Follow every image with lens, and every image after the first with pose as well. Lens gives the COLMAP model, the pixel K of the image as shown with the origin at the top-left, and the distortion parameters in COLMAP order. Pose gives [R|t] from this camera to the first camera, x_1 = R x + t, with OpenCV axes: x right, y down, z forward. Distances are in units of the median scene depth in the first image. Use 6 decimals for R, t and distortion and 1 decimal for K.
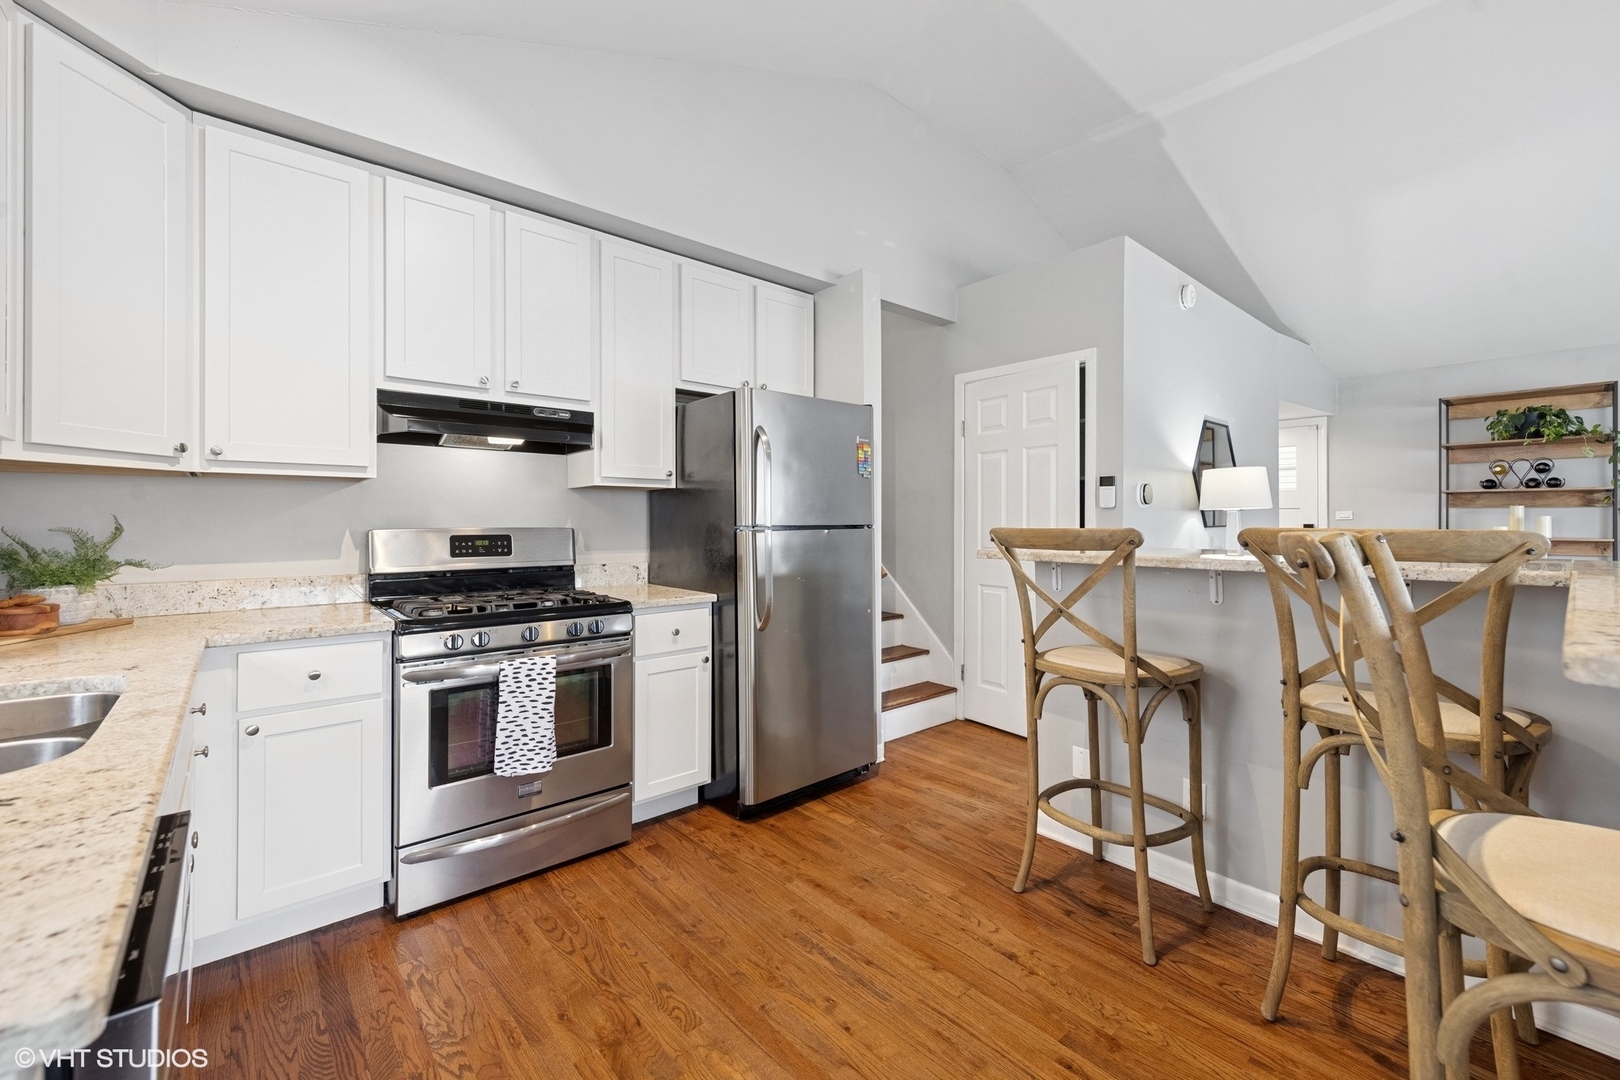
lens RADIAL K [[668.9, 0, 795.2], [0, 668.9, 519.4], [0, 0, 1]] dist [-0.005786, 0.000259]
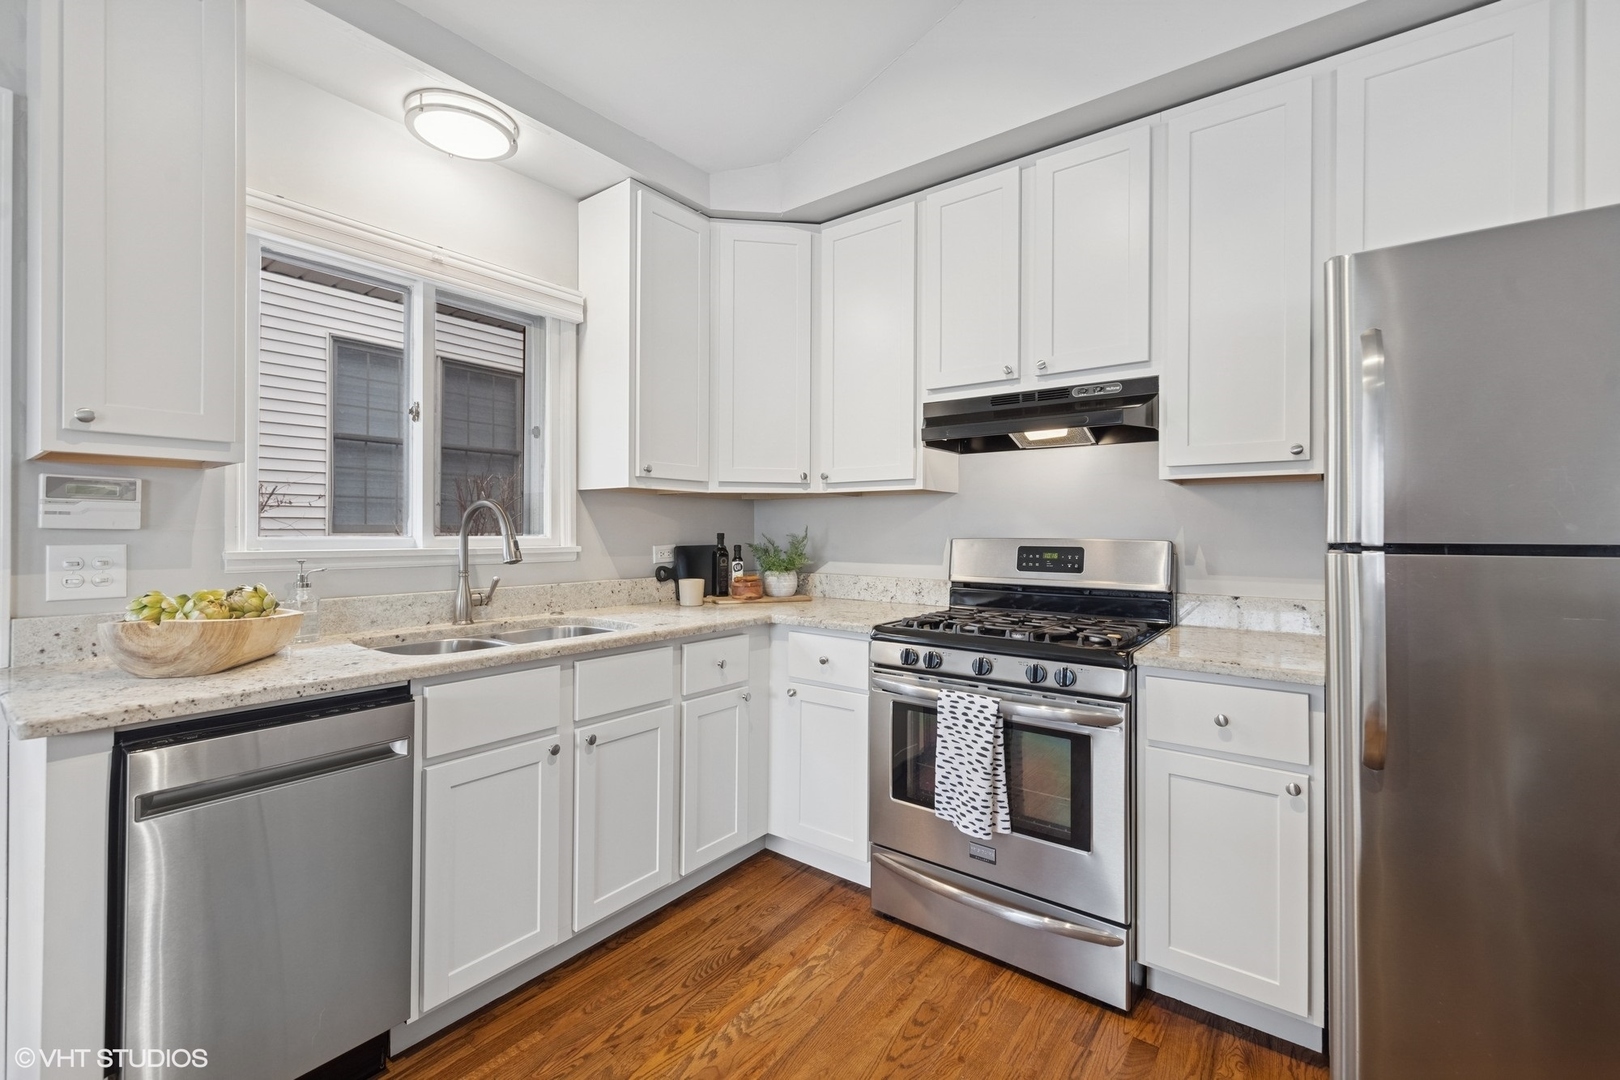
lens RADIAL K [[668.9, 0, 806.5], [0, 668.9, 529.8], [0, 0, 1]] dist [-0.005786, 0.000259]
pose [[0.222506, 0.001675, -0.974930, 0.364366], [-0.002394, 0.999996, 0.001172, 0.001397], [0.974928, 0.002073, 0.222509, 0.602029]]
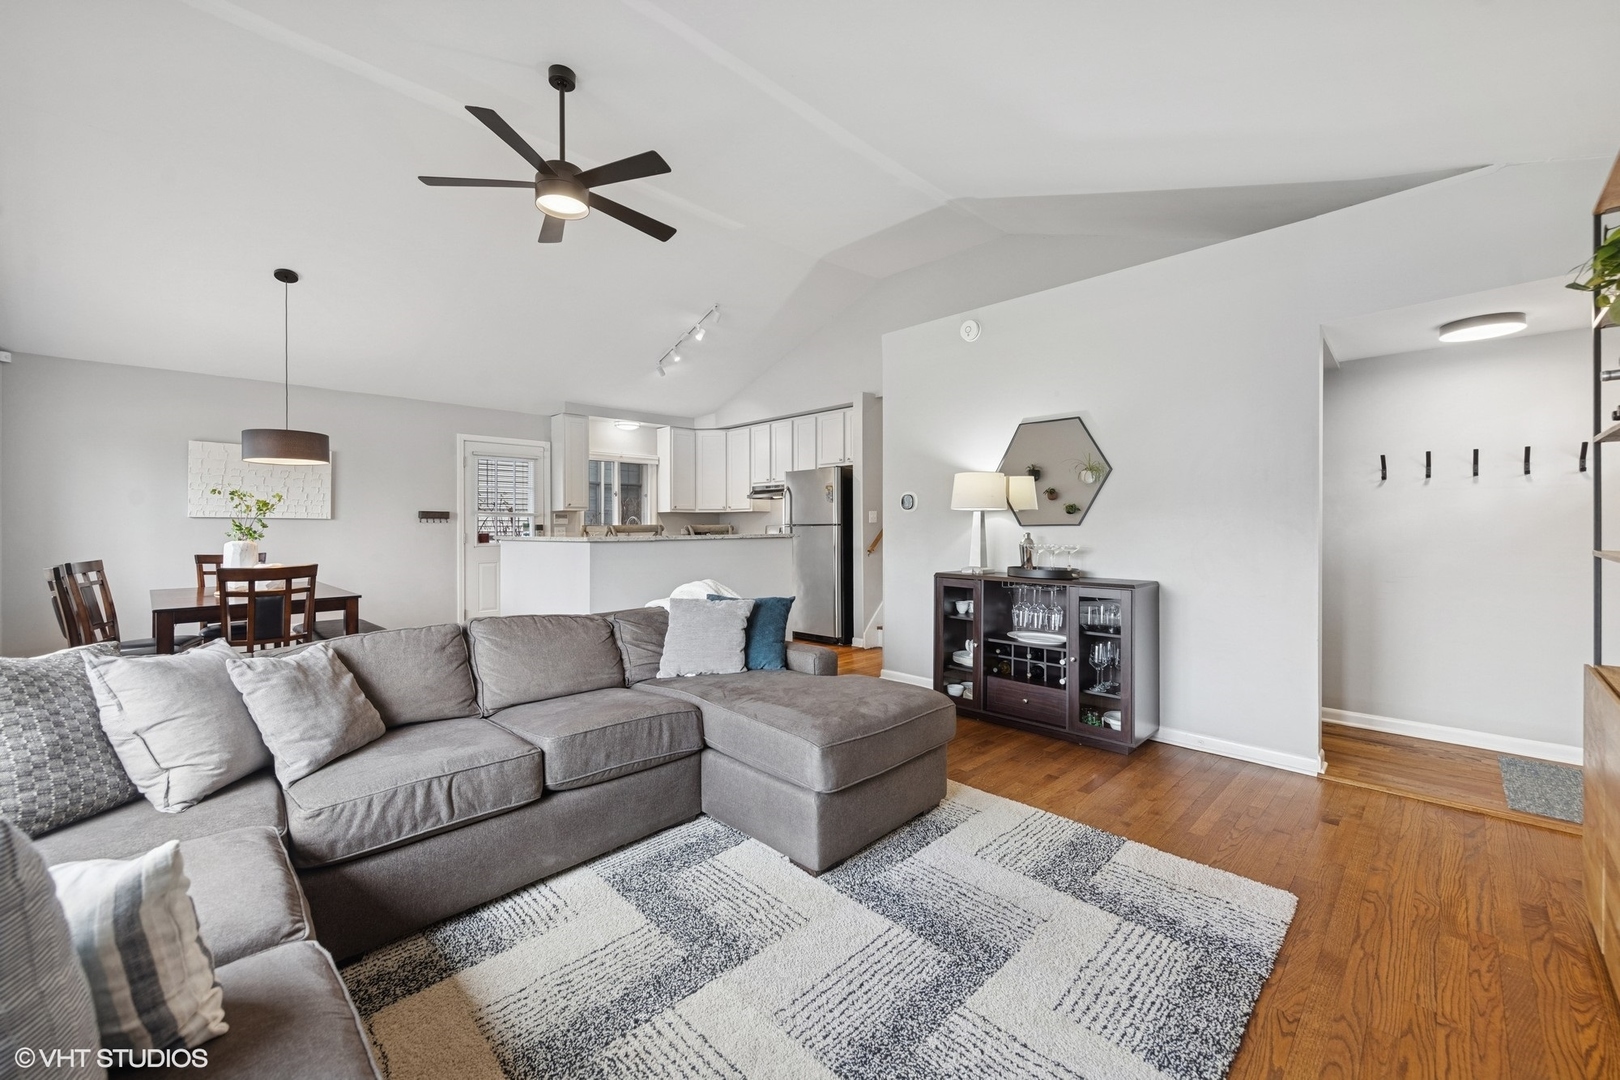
lens RADIAL K [[631.9, 0, 817.4], [0, 631.9, 527.0], [0, 0, 1]] dist [0.008378, 0.000078]
pose [[0.086340, -0.000490, -0.996266, 2.806683], [0.003298, 0.999995, -0.000206, 0.021455], [0.996260, -0.003268, 0.086341, 1.065847]]
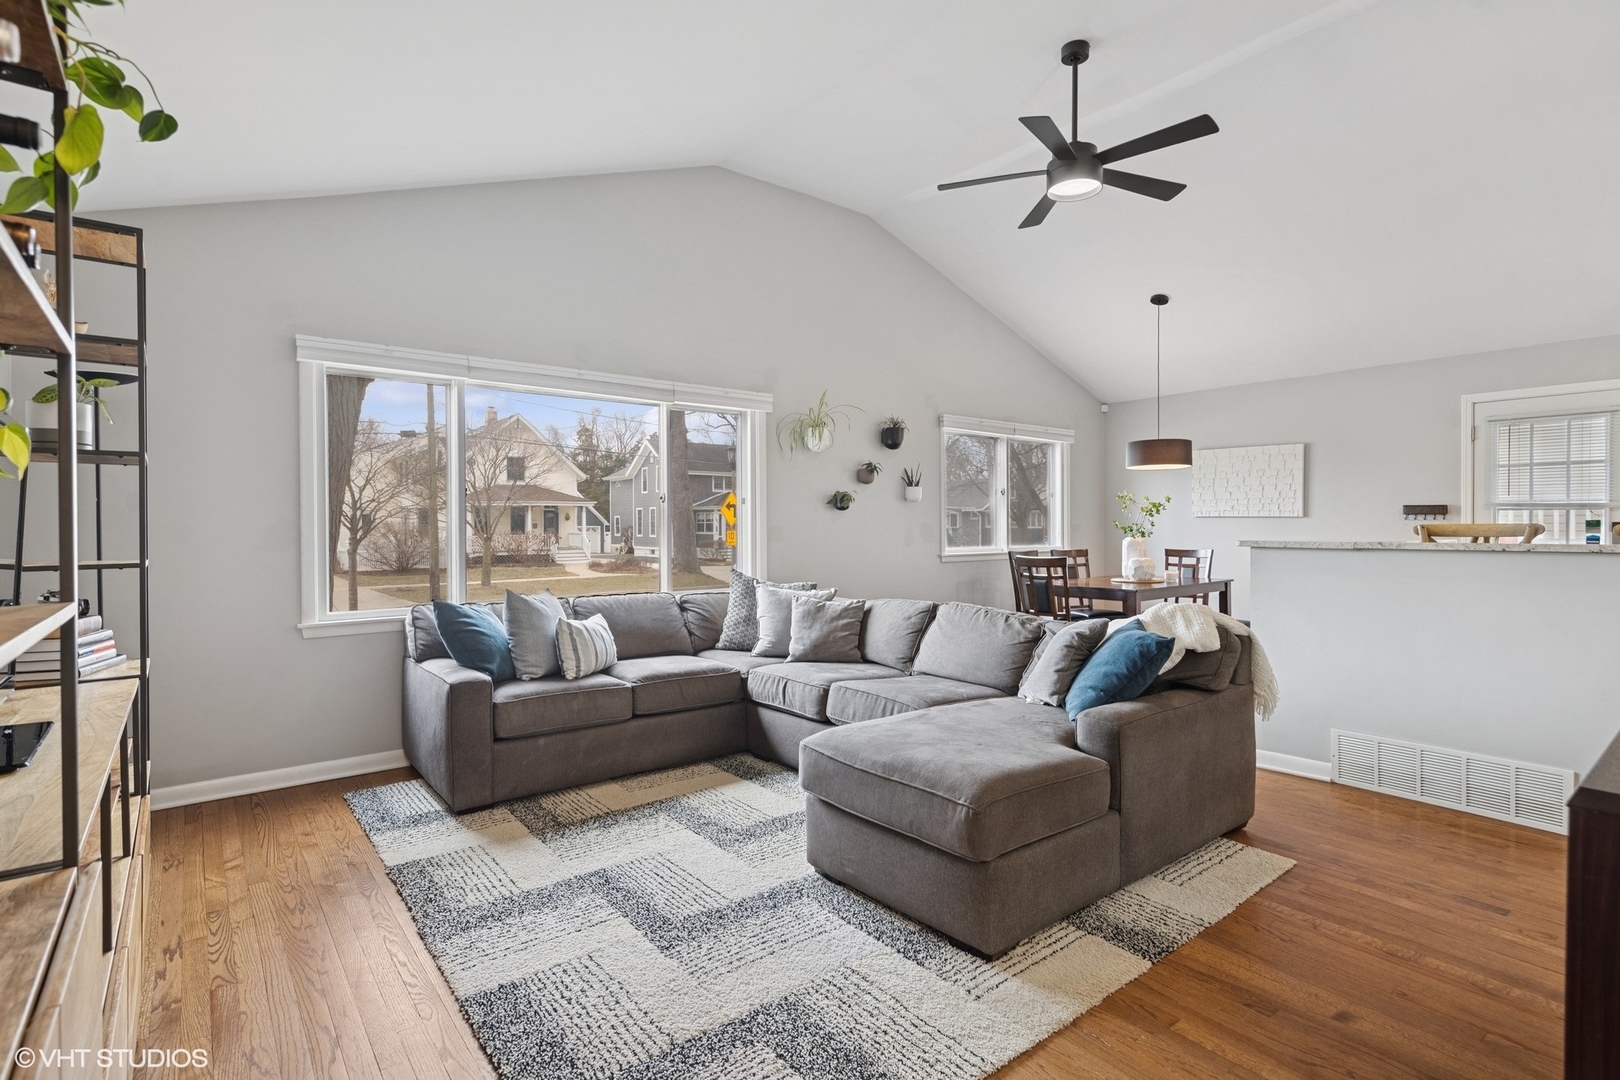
lens RADIAL K [[783.5, 0, 807.7], [0, 783.5, 531.6], [0, 0, 1]] dist [0.002653, -0.000535]
pose [[-0.999406, 0.001915, 0.034420, 1.865498], [0.002004, 0.999995, 0.002543, 0.023047], [-0.034415, 0.002610, -0.999404, 2.297038]]
